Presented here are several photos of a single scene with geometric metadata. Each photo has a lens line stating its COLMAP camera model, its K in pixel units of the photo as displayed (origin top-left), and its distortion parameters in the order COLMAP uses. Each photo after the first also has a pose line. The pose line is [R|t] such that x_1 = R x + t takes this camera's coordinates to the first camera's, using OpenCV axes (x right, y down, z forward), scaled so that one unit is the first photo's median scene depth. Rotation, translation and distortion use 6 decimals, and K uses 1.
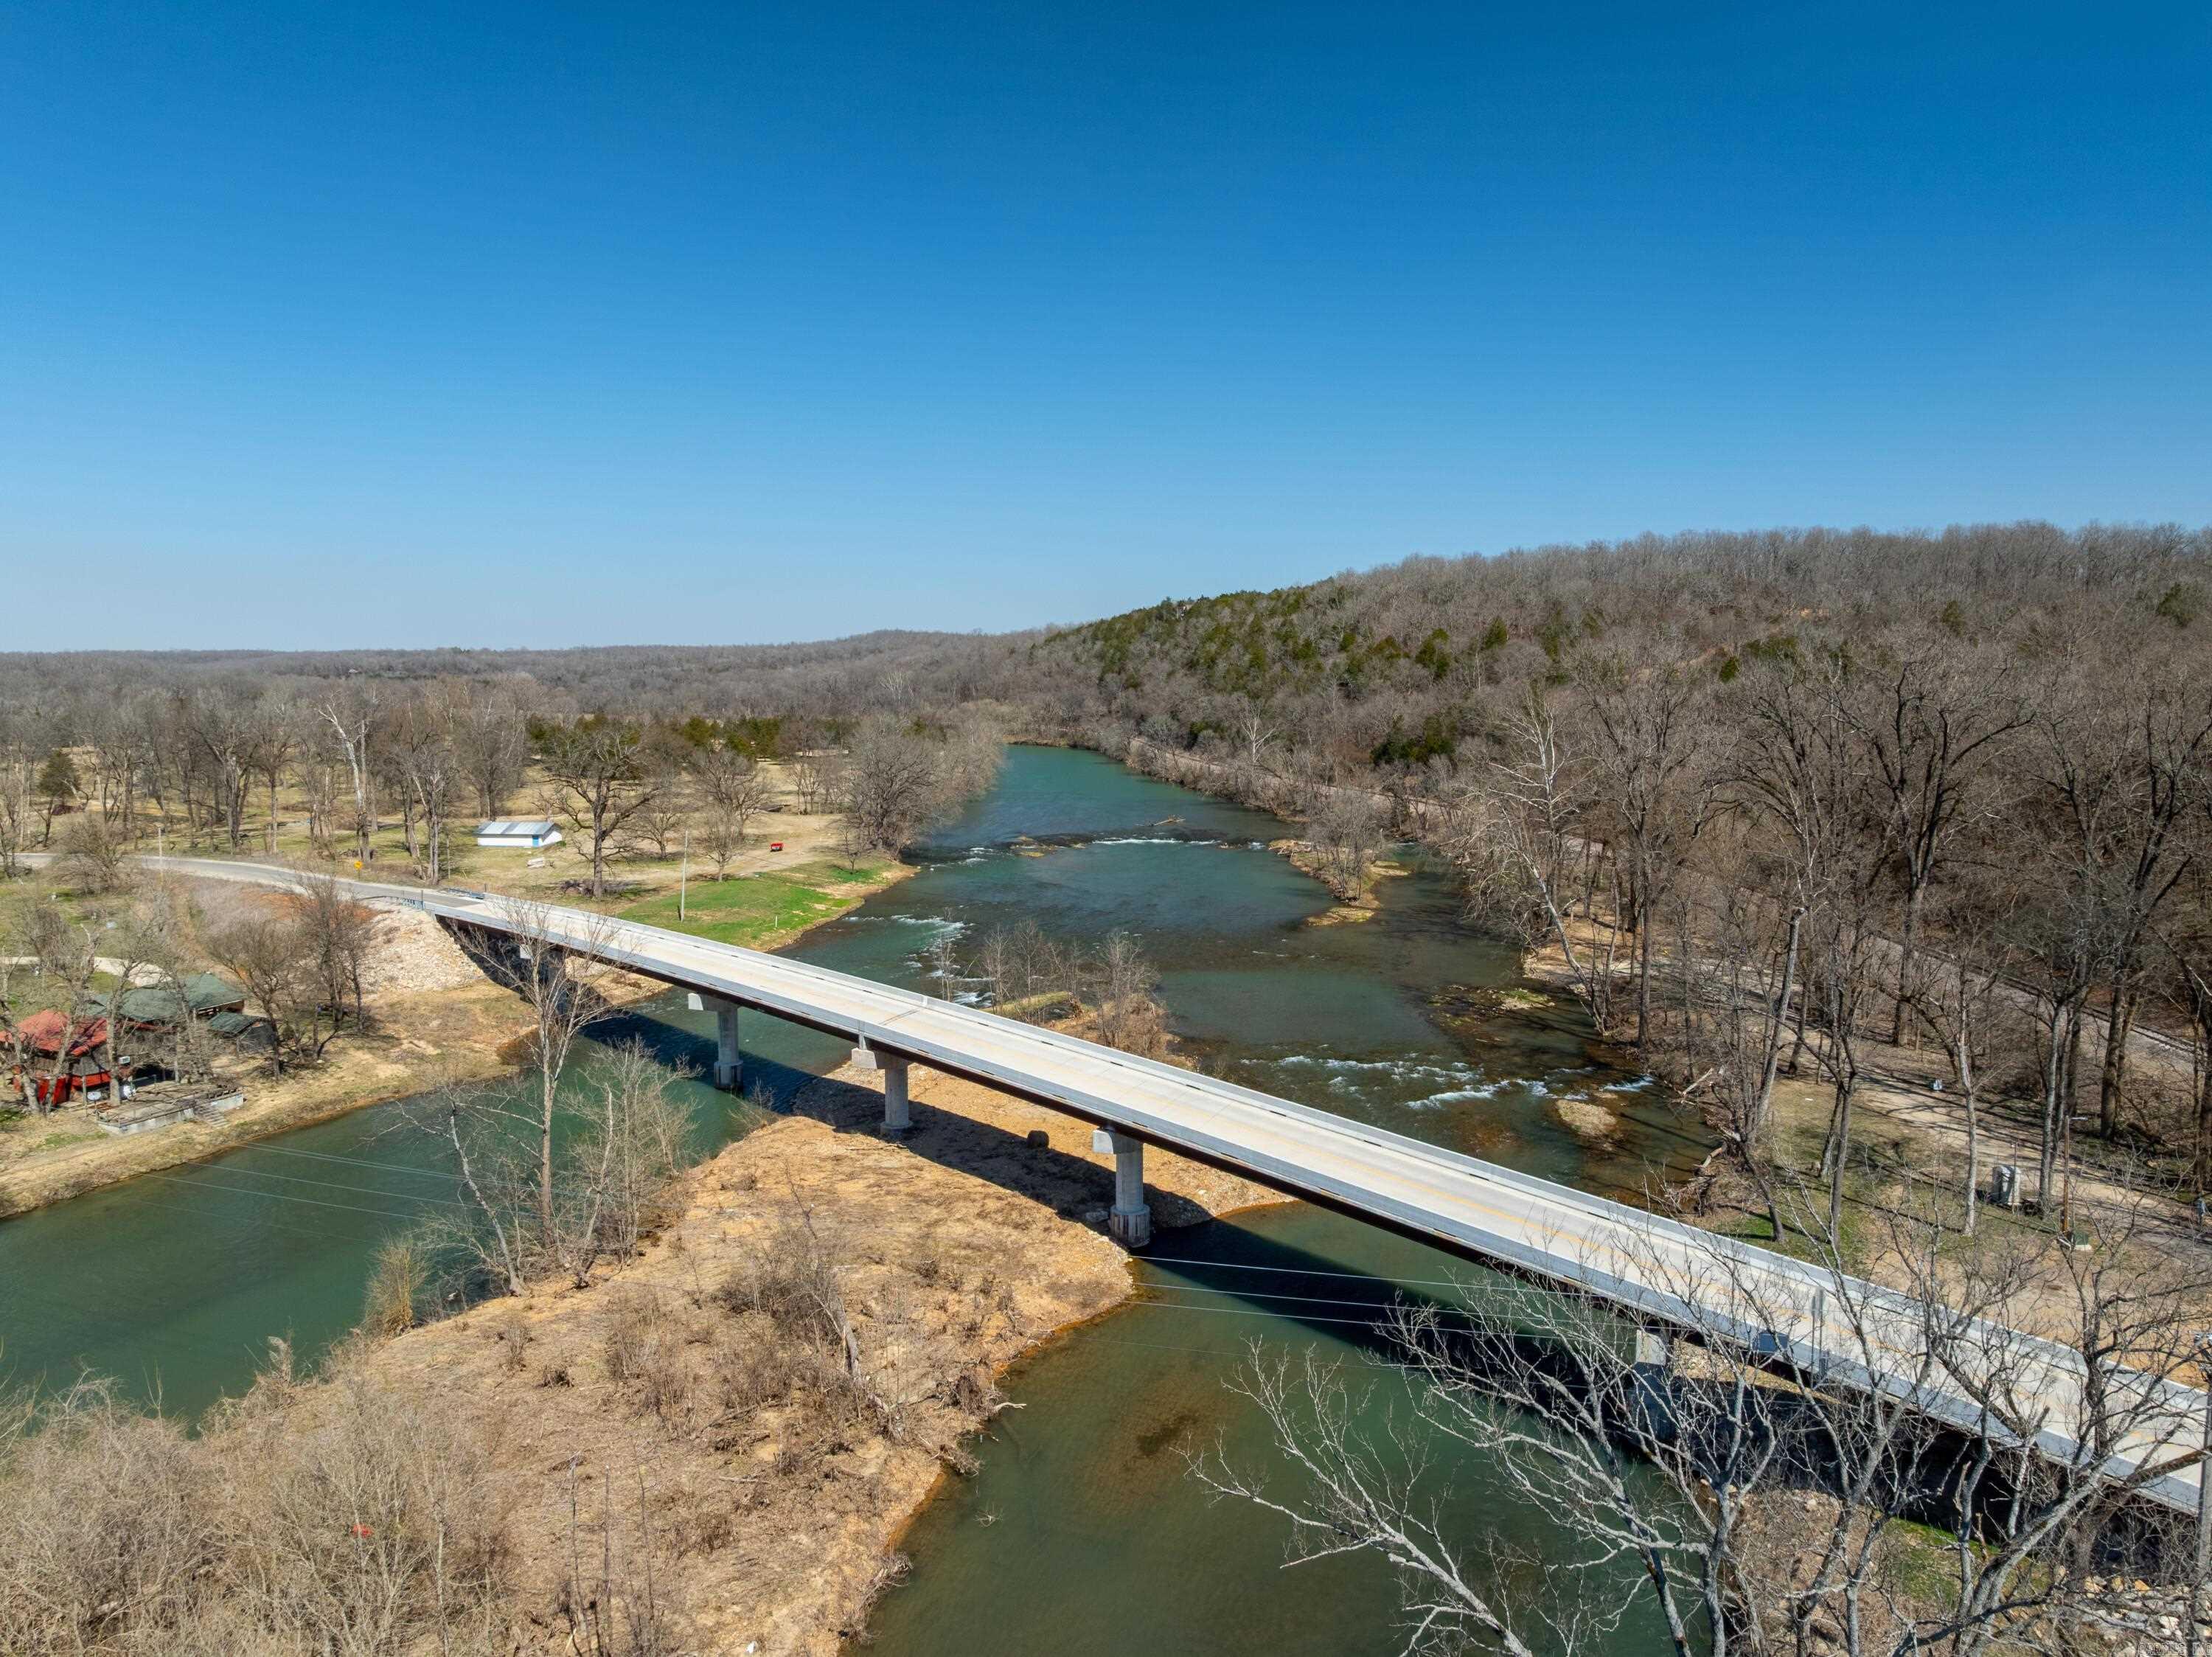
lens RADIAL K [[1515.3, 0, 1106.6], [0, 1515.3, 829.1], [0, 0, 1]] dist [-0.046379, -0.005459]
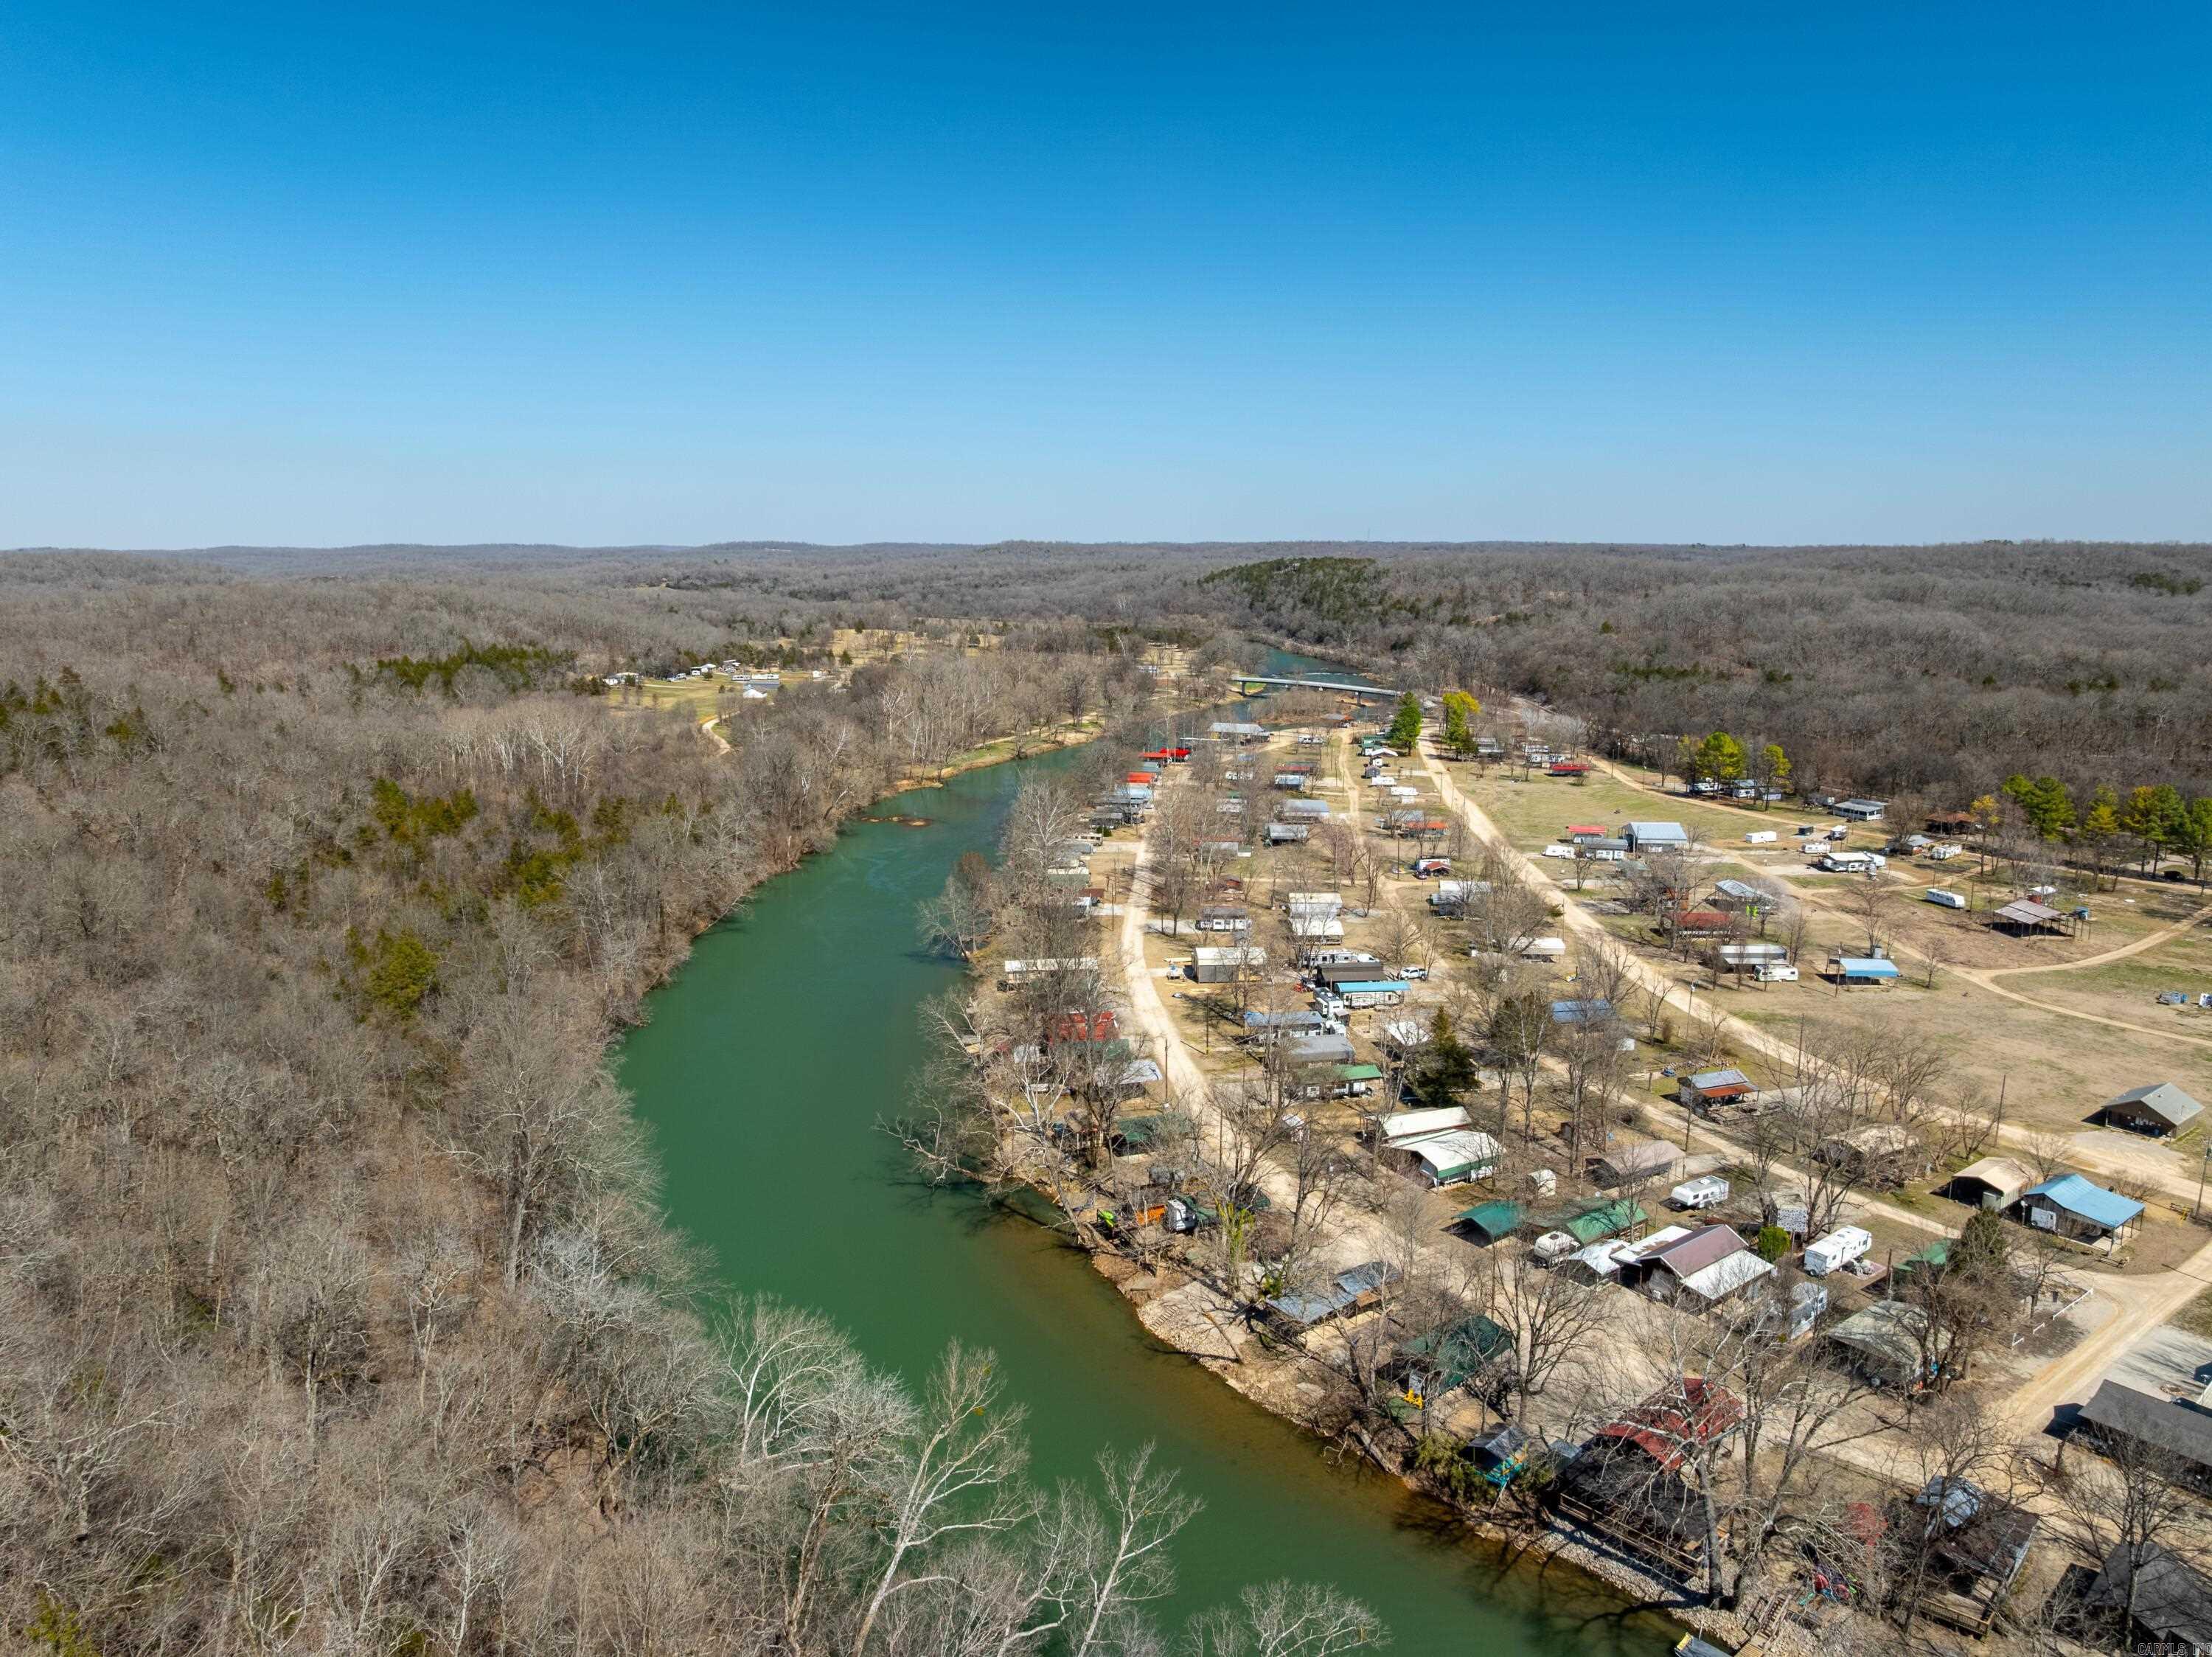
lens RADIAL K [[1515.3, 0, 1105.8], [0, 1515.3, 828.1], [0, 0, 1]] dist [-0.046379, -0.005459]
pose [[0.999853, 0.005264, -0.016304, -0.282533], [-0.004006, 0.997083, 0.076221, 0.068765], [0.016658, -0.076145, 0.996958, -1.693411]]
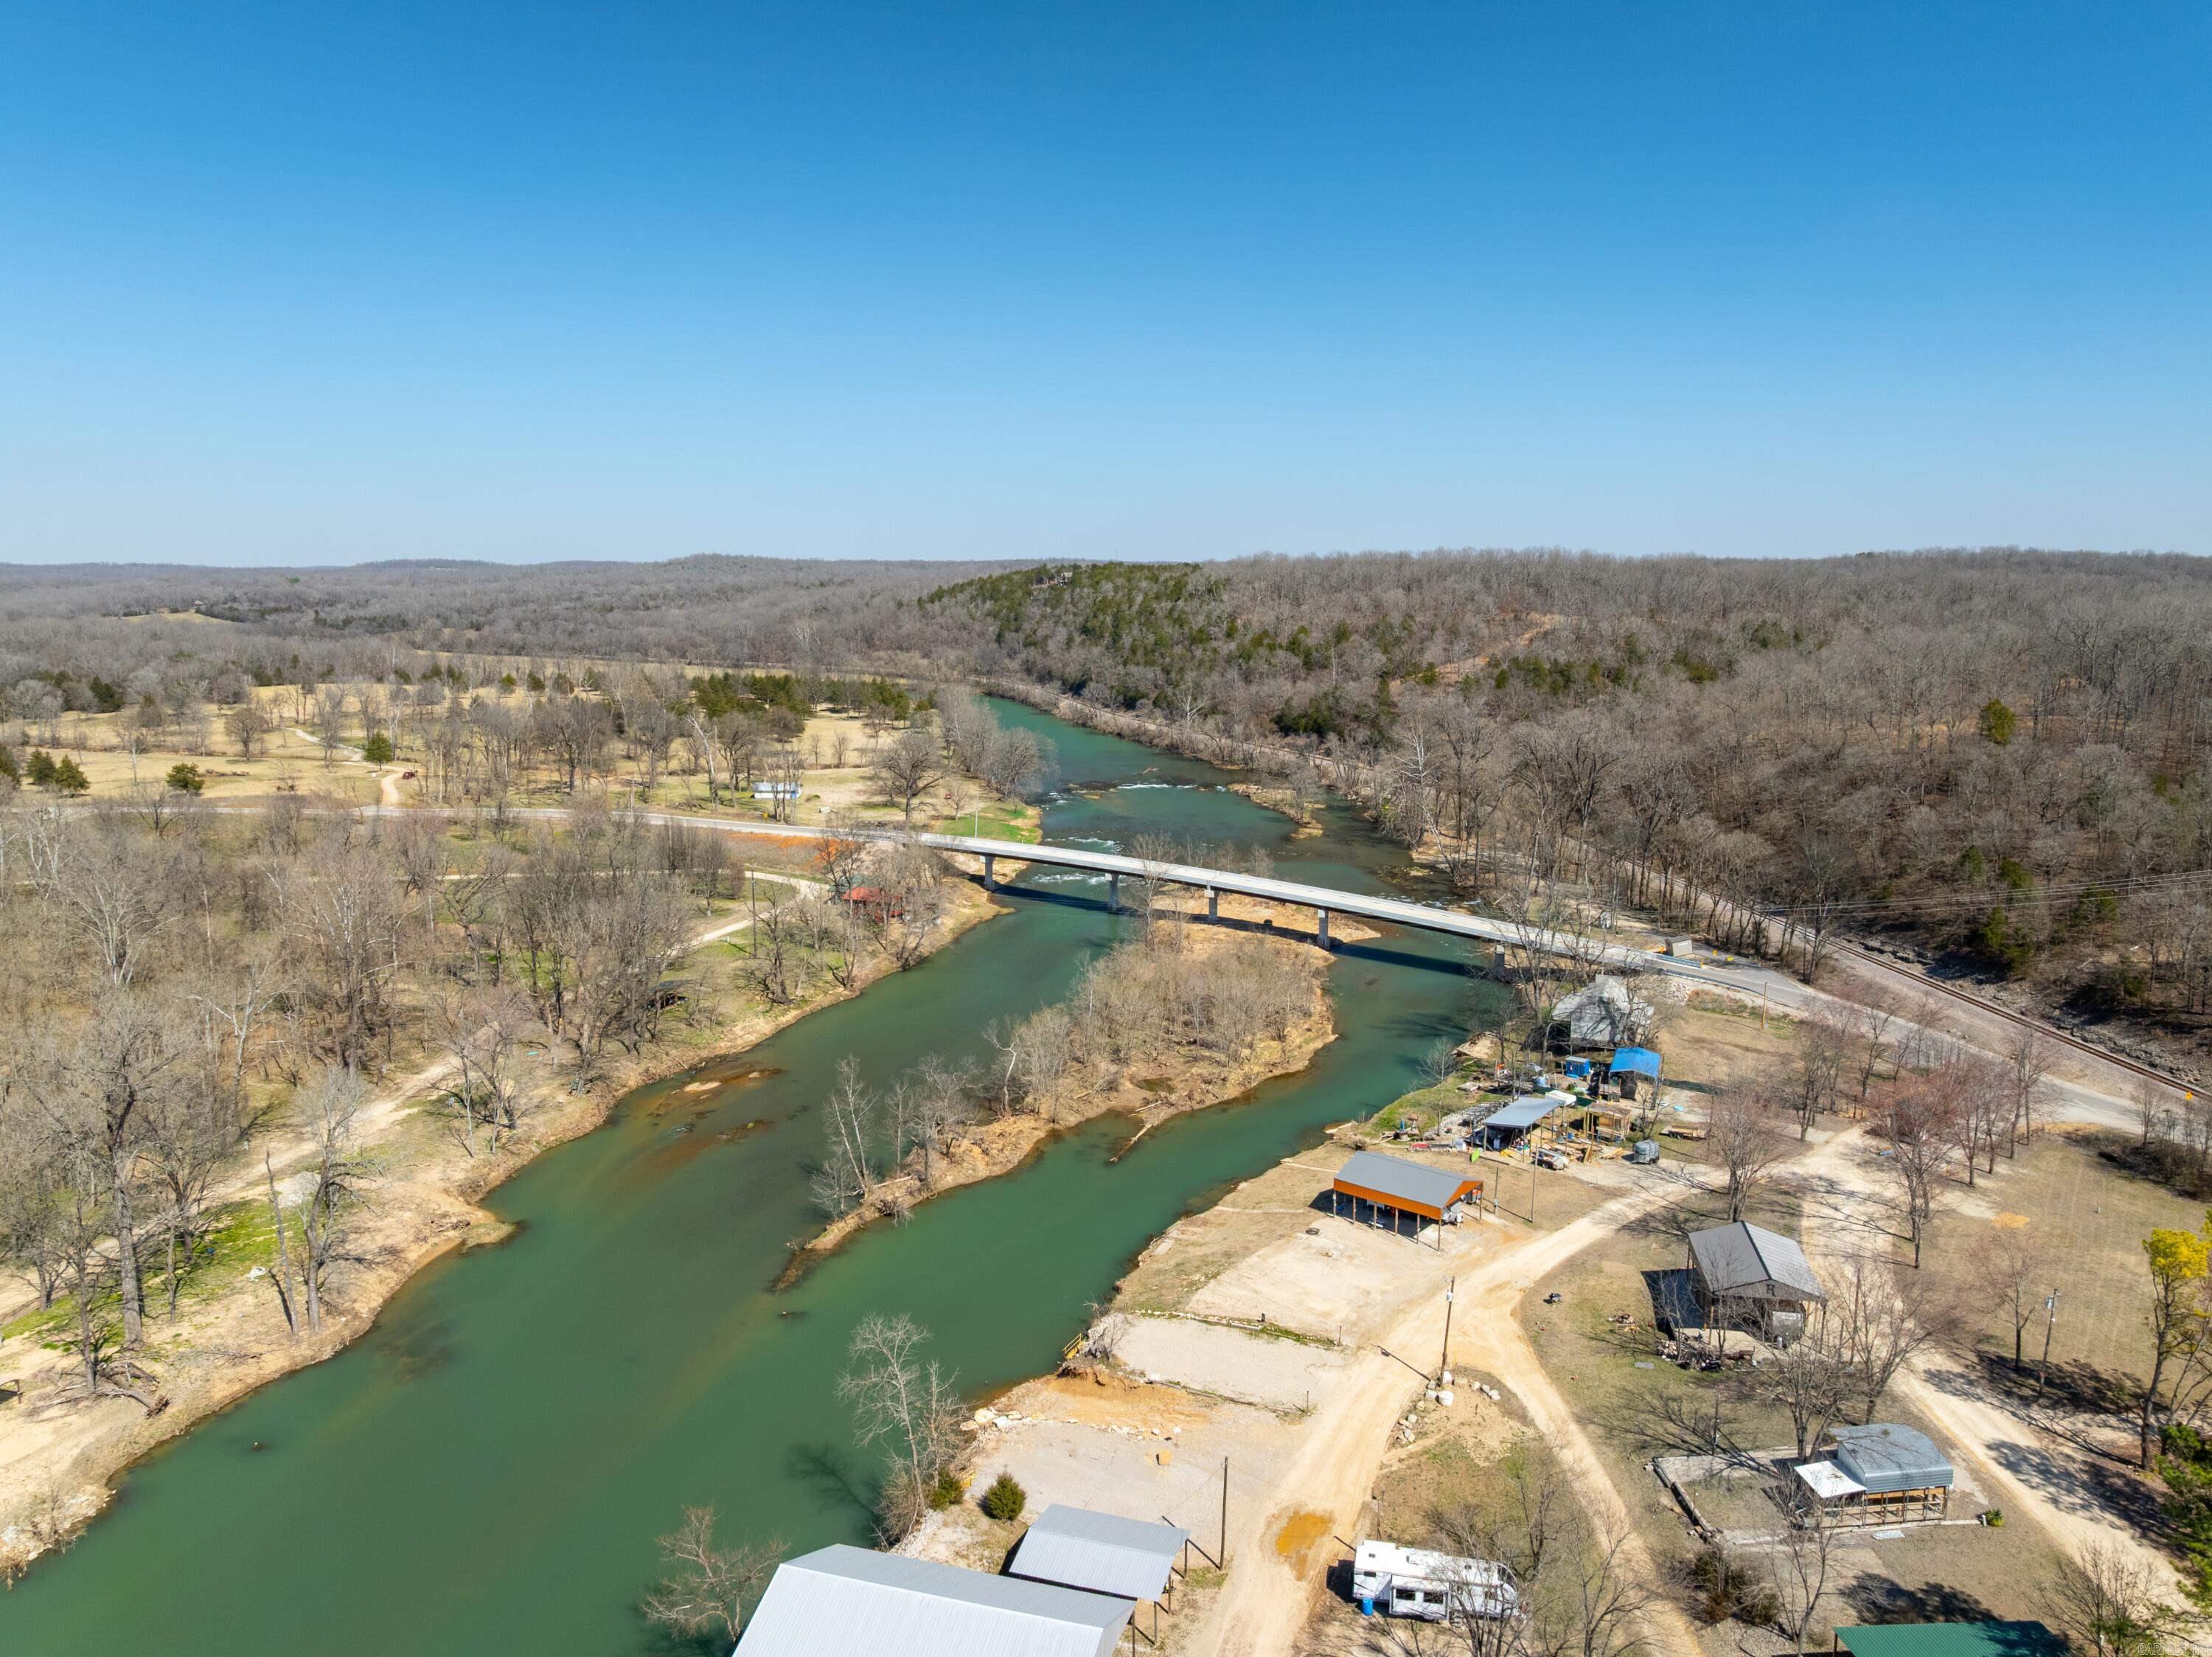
lens RADIAL K [[1515.3, 0, 1107.5], [0, 1515.3, 825.5], [0, 0, 1]] dist [-0.046379, -0.005459]
pose [[0.988524, -0.019199, 0.149836, -0.188909], [0.010304, 0.998151, 0.059911, -0.034002], [-0.150709, -0.057680, 0.986894, -0.415227]]
